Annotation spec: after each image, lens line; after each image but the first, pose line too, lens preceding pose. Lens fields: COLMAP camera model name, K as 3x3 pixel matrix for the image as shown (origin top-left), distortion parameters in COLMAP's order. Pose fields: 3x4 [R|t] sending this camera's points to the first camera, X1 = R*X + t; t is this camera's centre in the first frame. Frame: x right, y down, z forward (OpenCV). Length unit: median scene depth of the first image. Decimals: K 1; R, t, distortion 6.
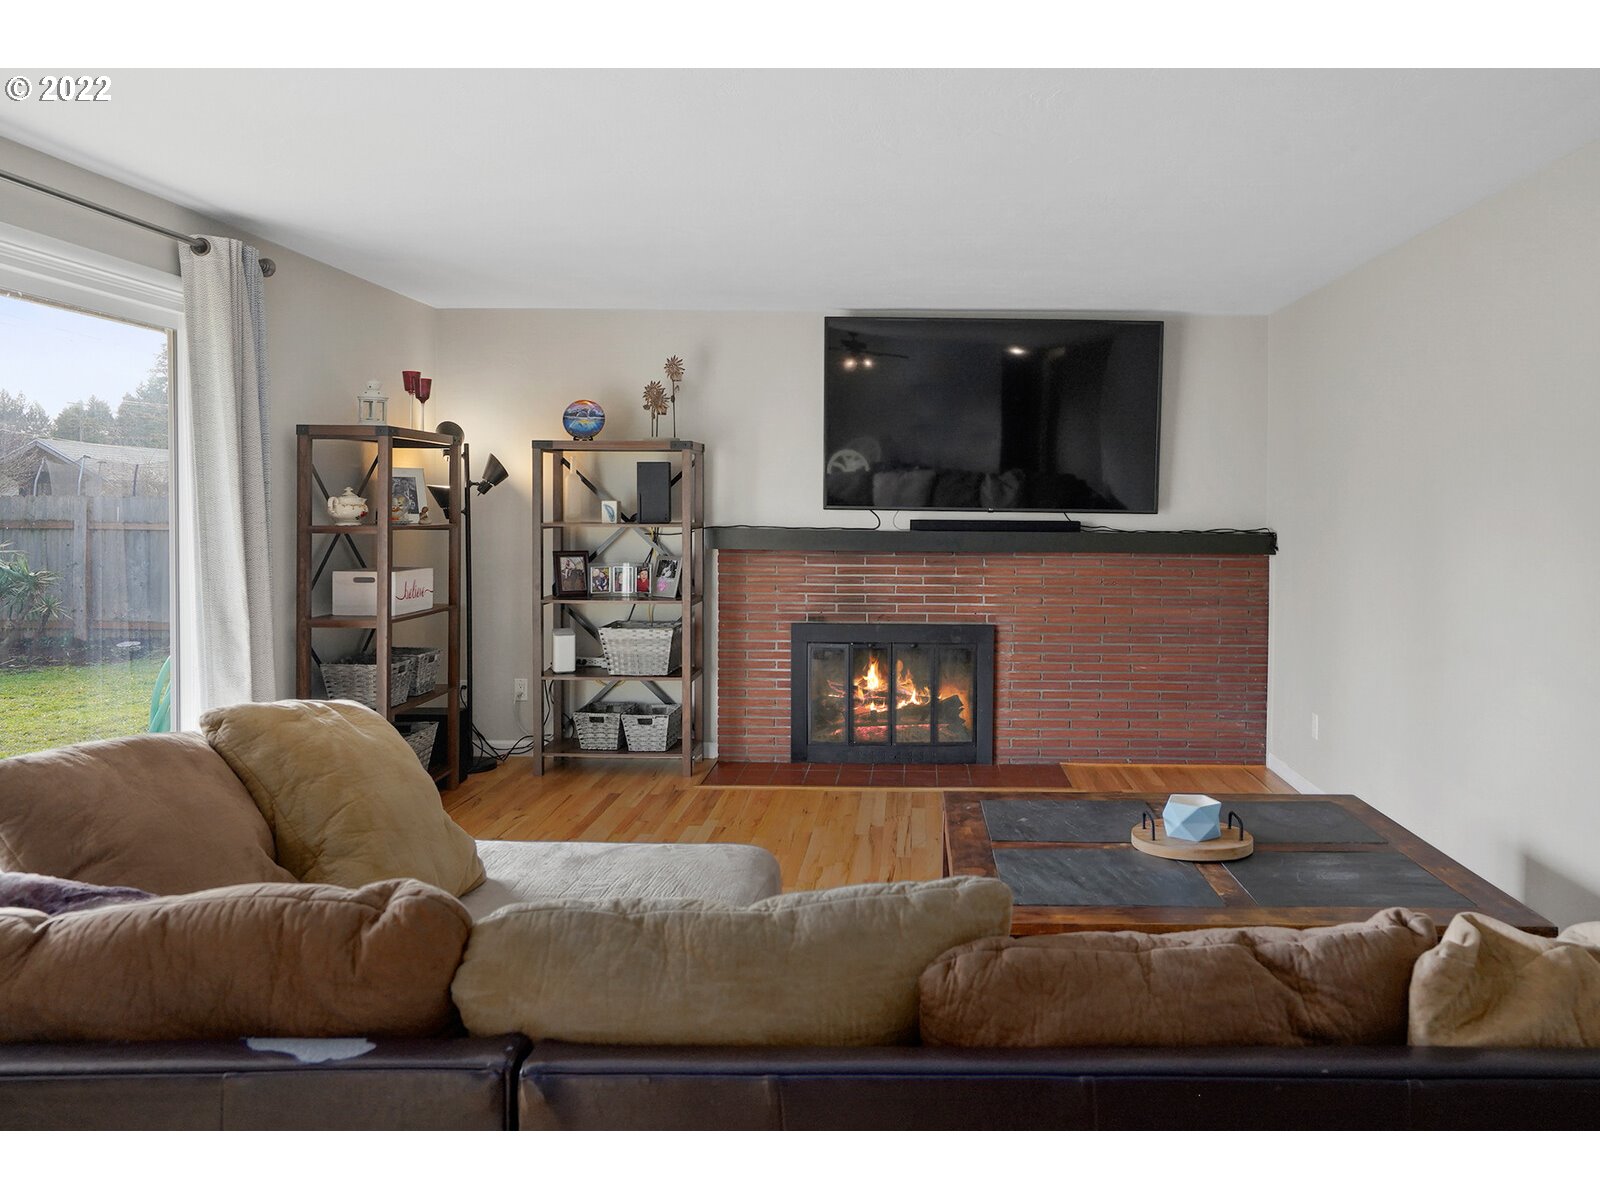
lens RADIAL K [[1101.9, 0, 861.9], [0, 1101.9, 540.8], [0, 0, 1]] dist [-0.004758, 0.000719]
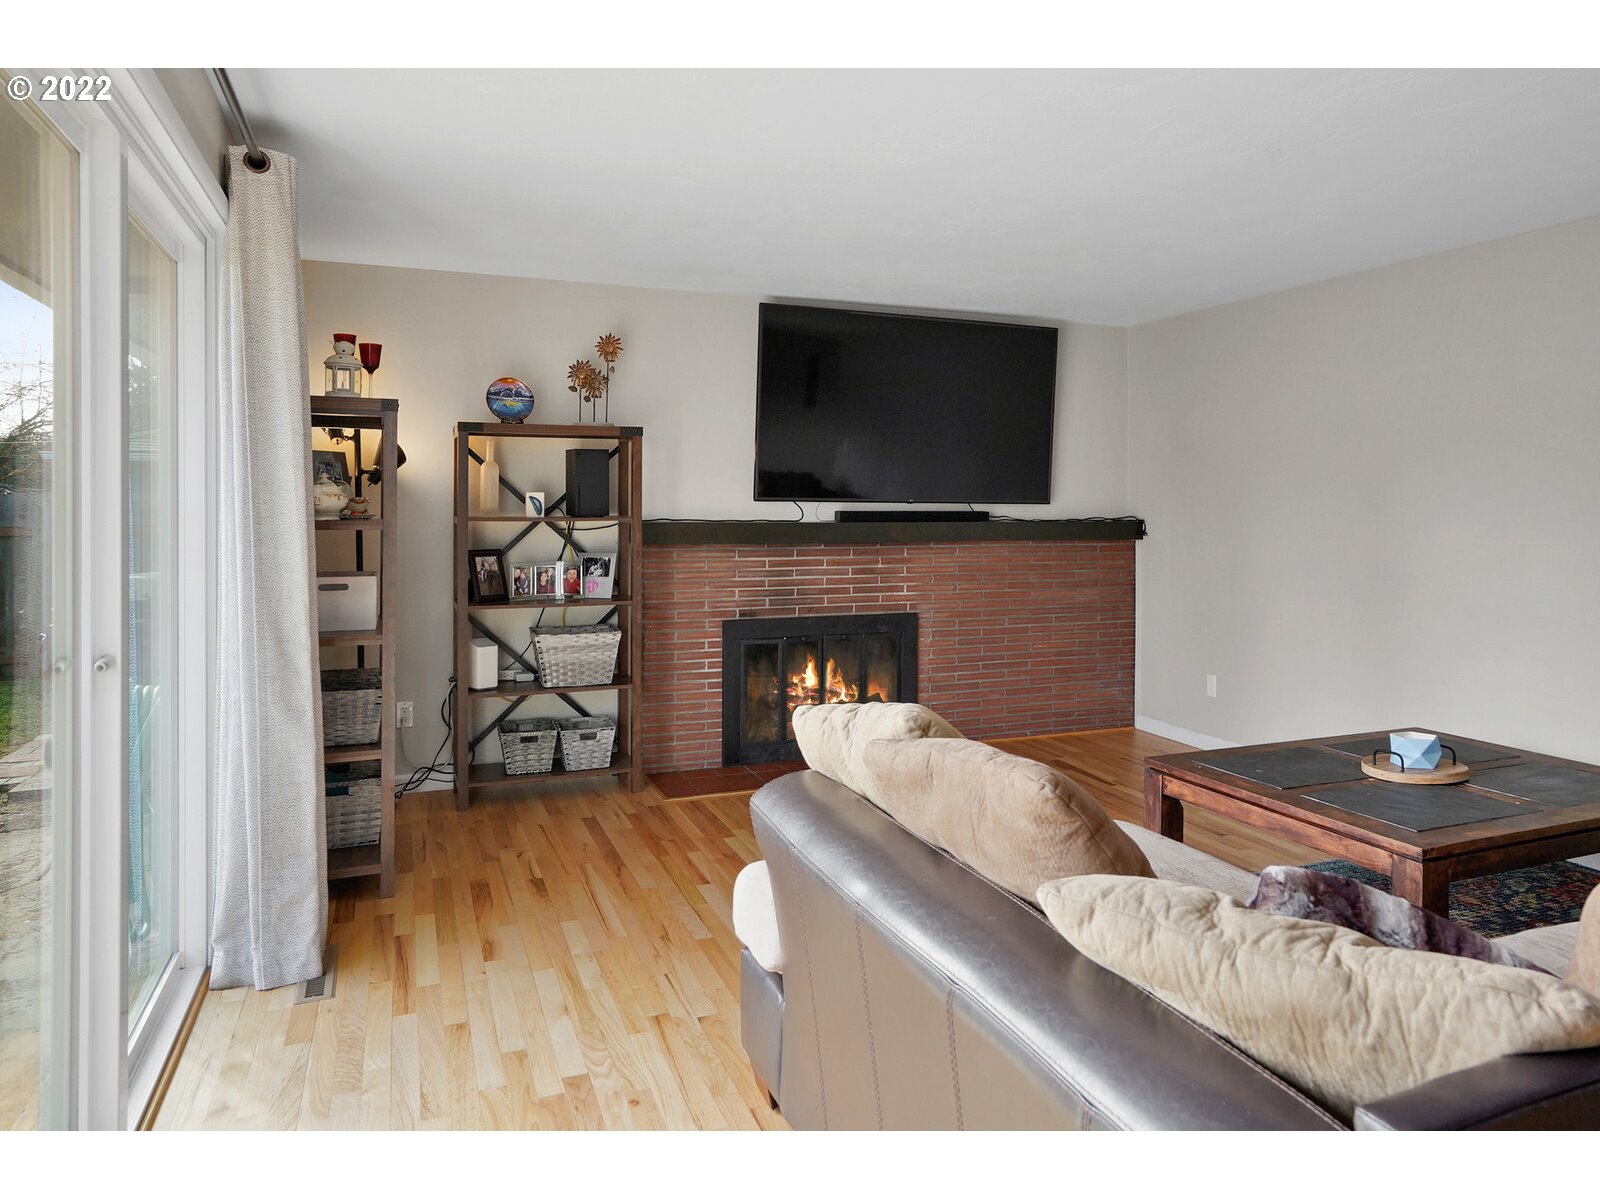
lens RADIAL K [[1128.6, 0, 824.2], [0, 1128.6, 533.1], [0, 0, 1]] dist [0.006685, 0.000894]
pose [[0.912666, -0.015420, 0.408415, -0.388071], [0.018915, 0.999811, -0.004519, 0.005326], [-0.408268, 0.011850, 0.912785, 0.072432]]
